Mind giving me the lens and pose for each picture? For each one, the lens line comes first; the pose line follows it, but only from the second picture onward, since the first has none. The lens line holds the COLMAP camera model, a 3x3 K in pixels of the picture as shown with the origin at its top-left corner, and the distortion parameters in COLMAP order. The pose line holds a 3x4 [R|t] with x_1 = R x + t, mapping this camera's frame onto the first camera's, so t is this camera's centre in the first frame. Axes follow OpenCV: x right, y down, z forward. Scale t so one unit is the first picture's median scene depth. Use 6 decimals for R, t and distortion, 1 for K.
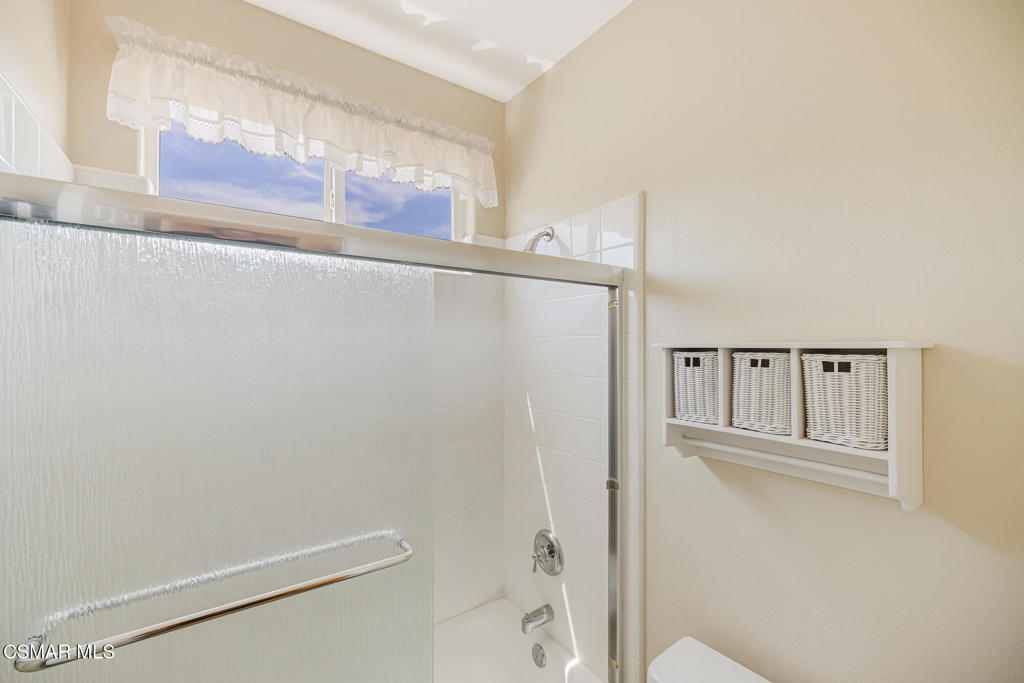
lens RADIAL K [[430.0, 0, 514.6], [0, 430.0, 339.6], [0, 0, 1]] dist [0.001183, 0.000841]
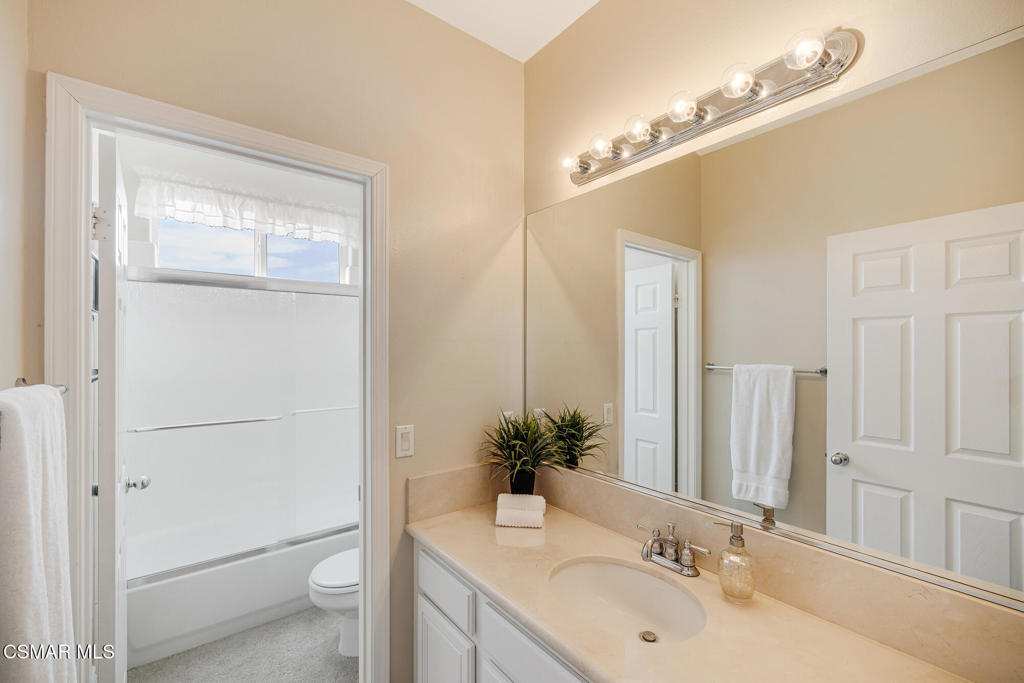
lens RADIAL K [[430.0, 0, 509.9], [0, 430.0, 346.5], [0, 0, 1]] dist [0.001183, 0.000841]
pose [[0.998447, 0.006699, 0.055304, 0.567729], [-0.007898, 0.999738, 0.021498, 0.029373], [-0.055145, -0.021902, 0.998238, -0.913314]]
